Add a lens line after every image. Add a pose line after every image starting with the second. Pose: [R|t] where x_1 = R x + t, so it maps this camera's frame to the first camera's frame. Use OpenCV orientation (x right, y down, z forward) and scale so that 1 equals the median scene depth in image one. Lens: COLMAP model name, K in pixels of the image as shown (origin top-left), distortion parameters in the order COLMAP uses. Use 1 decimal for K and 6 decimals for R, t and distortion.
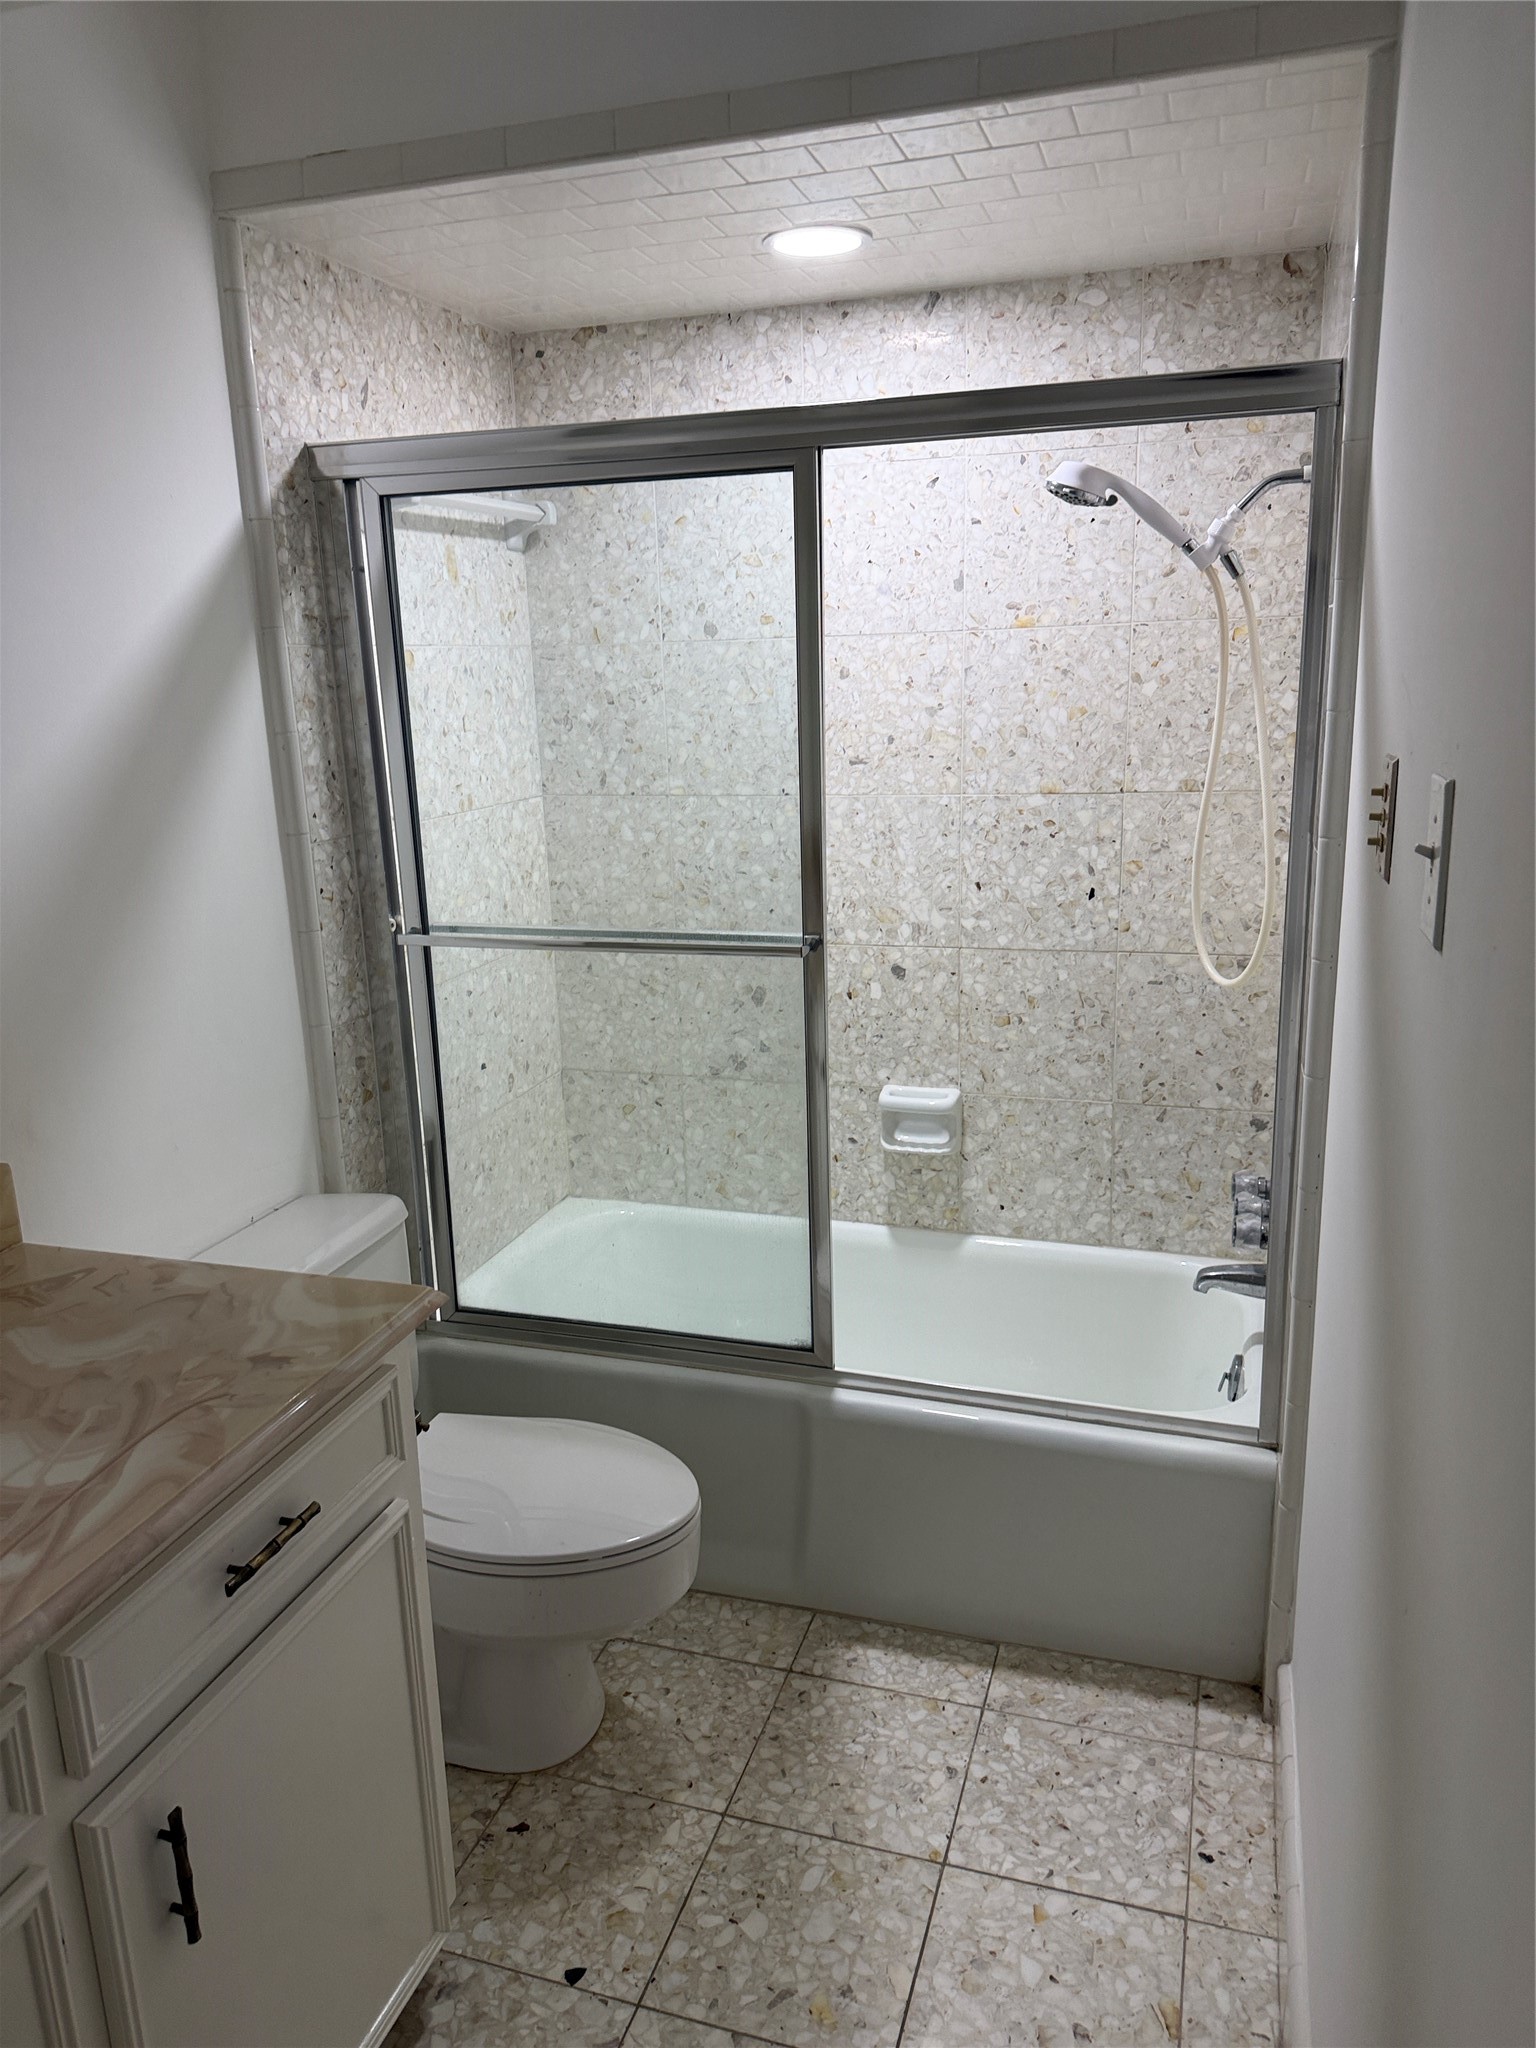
lens RADIAL K [[1440.0, 0, 778.2], [0, 1440.0, 1015.6], [0, 0, 1]] dist [0.048383, -0.053313]
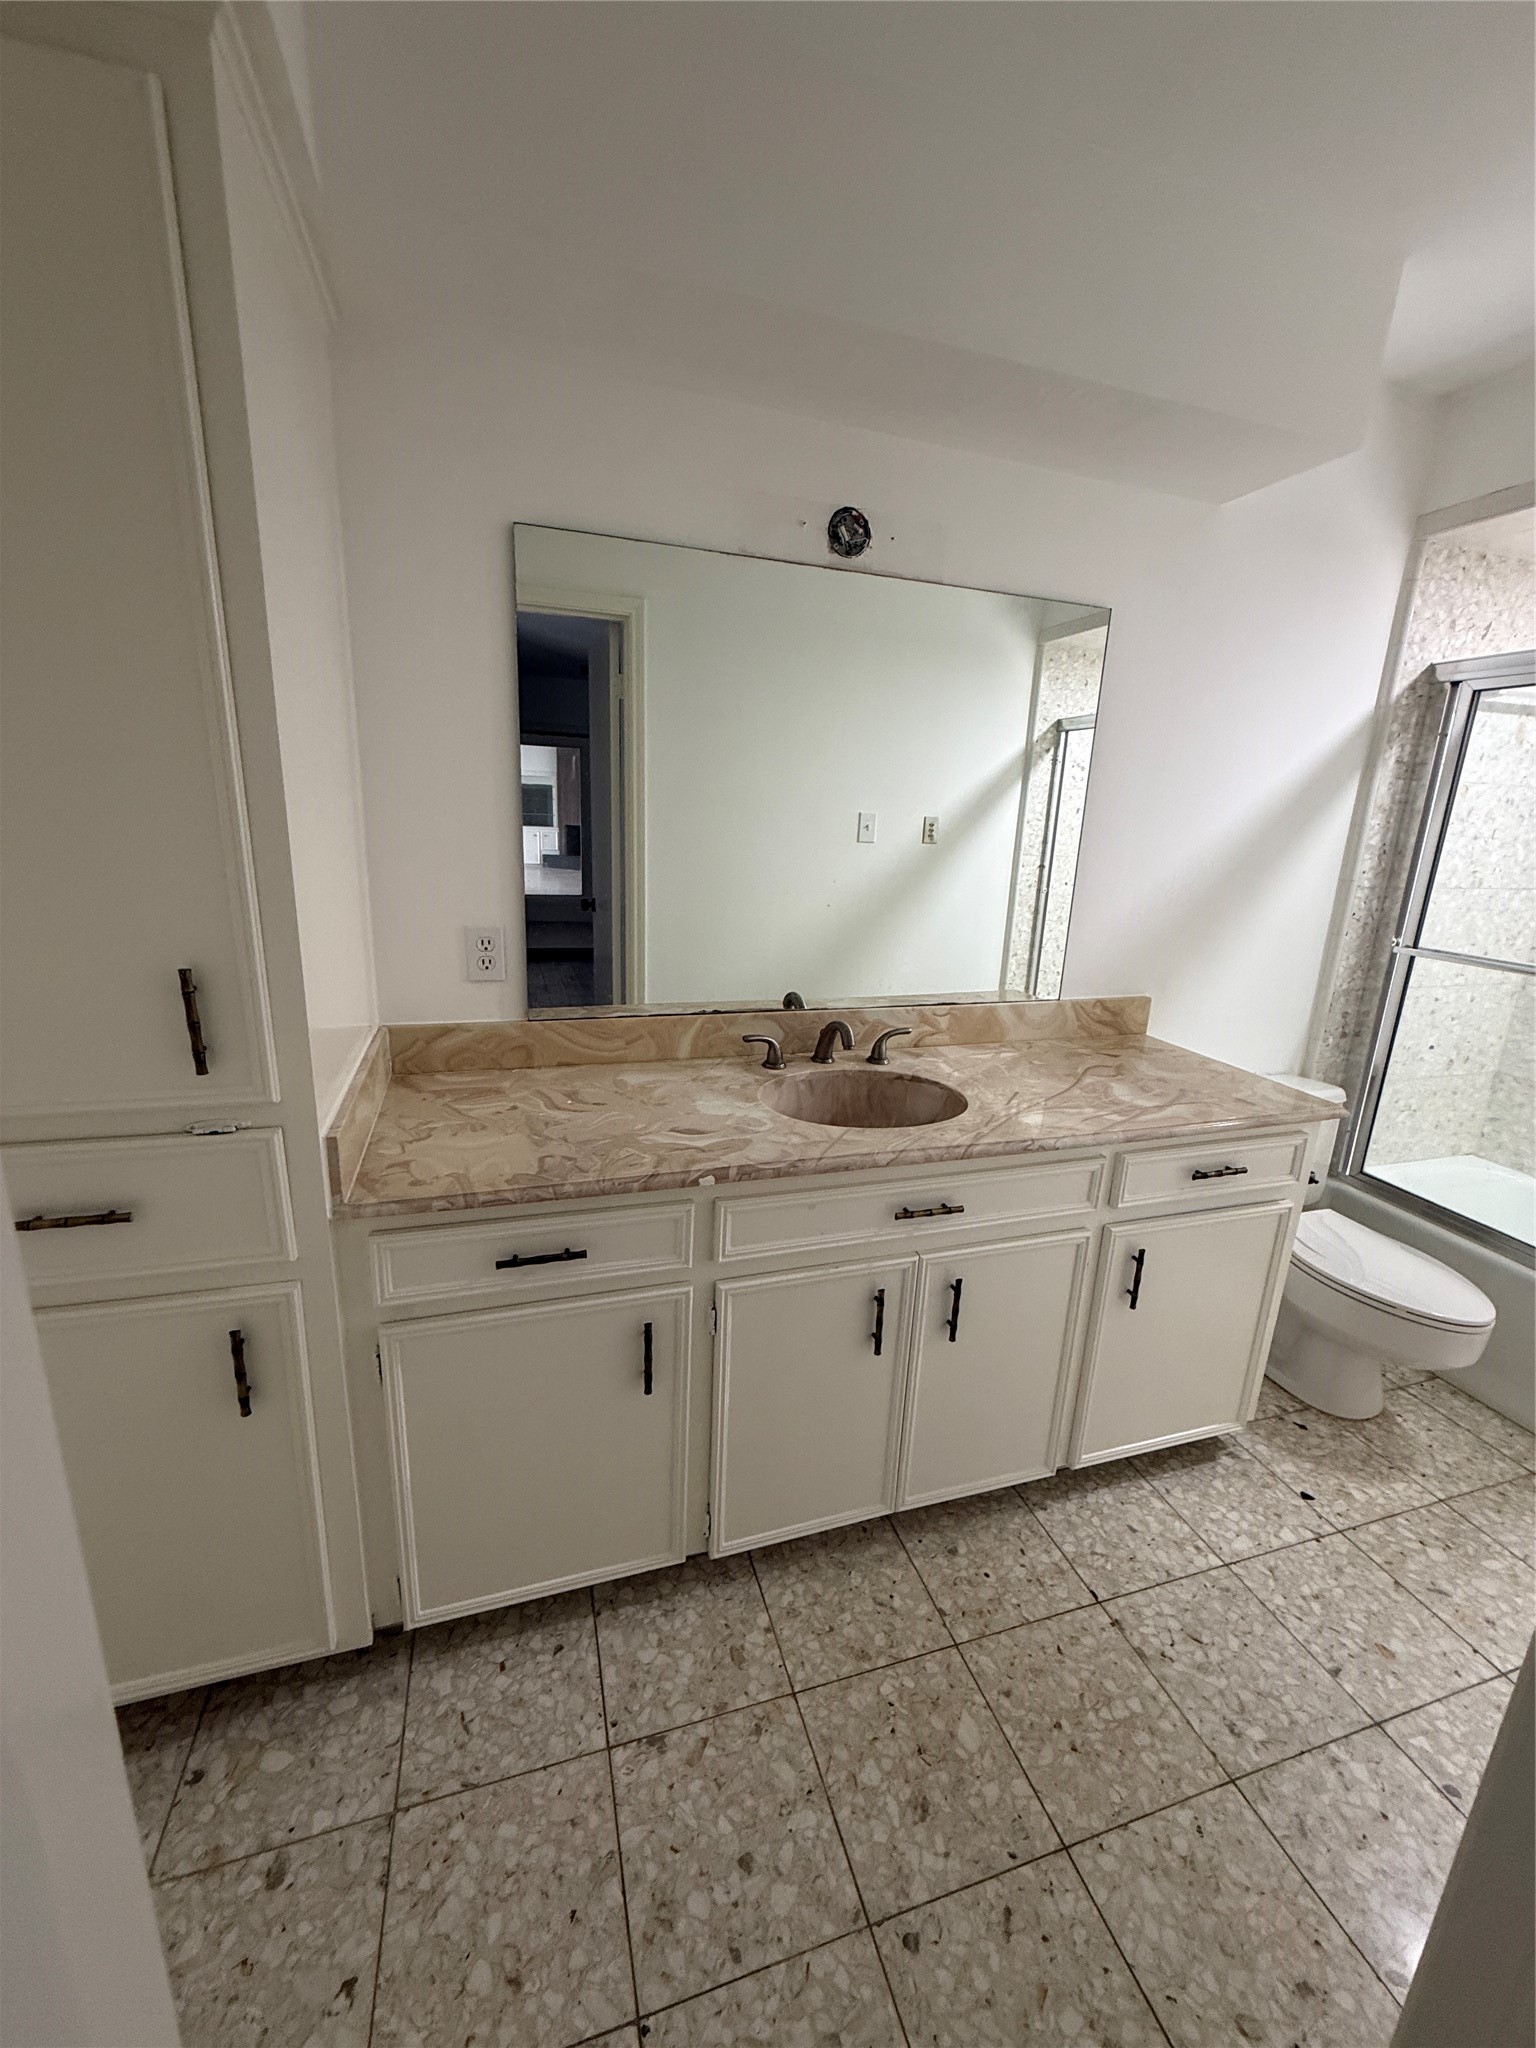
lens RADIAL K [[819.4, 0, 763.3], [0, 819.4, 1022.5], [0, 0, 1]] dist [0.002441, -0.000707]
pose [[0.571620, 0.251373, -0.781065, 0.094325], [-0.251776, 0.959729, 0.124612, 0.100749], [0.780935, 0.125422, 0.611890, -0.177819]]
